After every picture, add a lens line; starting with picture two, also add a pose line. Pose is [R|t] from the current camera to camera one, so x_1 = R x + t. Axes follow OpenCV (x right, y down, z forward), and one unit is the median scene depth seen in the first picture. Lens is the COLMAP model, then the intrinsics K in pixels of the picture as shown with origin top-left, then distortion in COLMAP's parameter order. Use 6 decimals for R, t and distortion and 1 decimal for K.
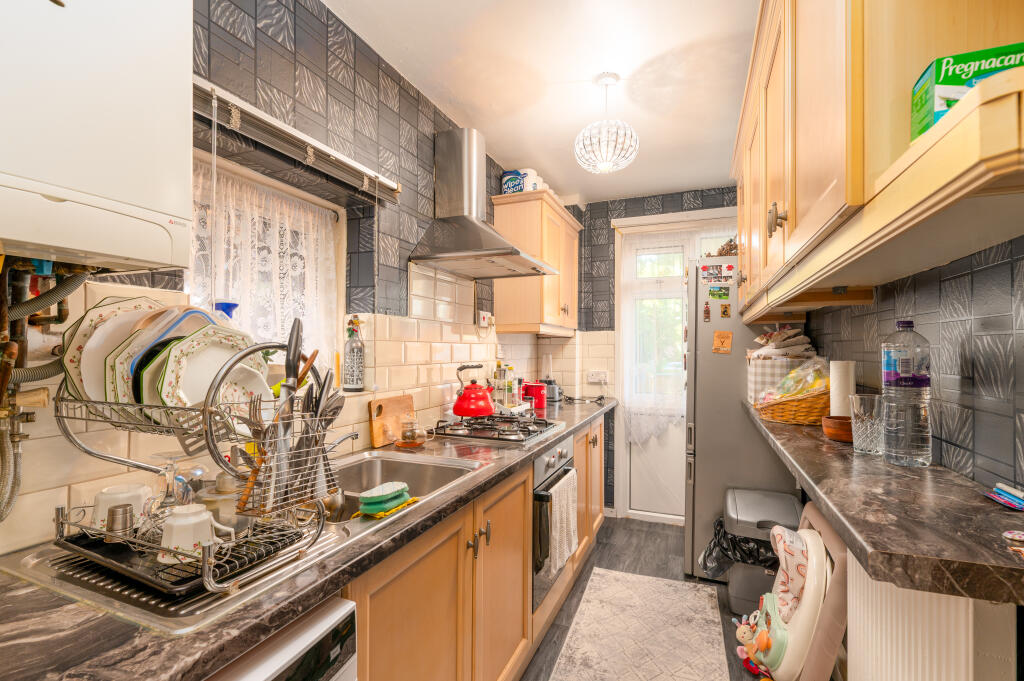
lens RADIAL K [[456.5, 0, 512.0], [0, 456.5, 340.5], [0, 0, 1]] dist [-0.000132, -0.000231]
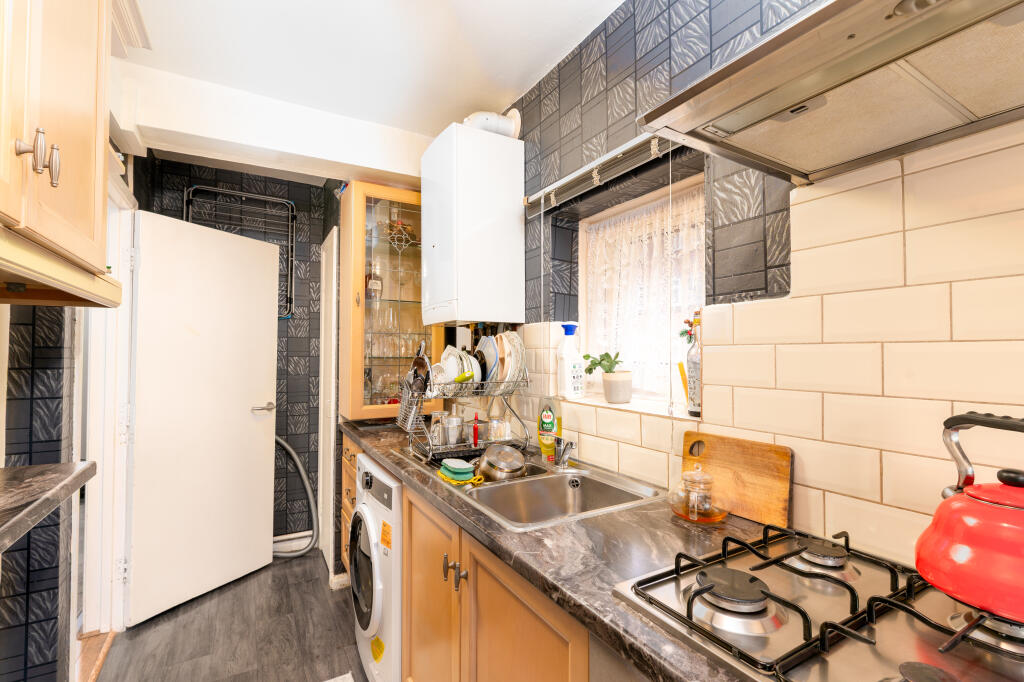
lens RADIAL K [[456.5, 0, 512.0], [0, 456.5, 341.0], [0, 0, 1]] dist [-0.000132, -0.000231]
pose [[-0.607465, -0.027925, -0.793856, 0.514030], [0.012021, 0.998944, -0.044337, 0.024570], [0.794256, -0.036476, -0.606488, 1.468558]]
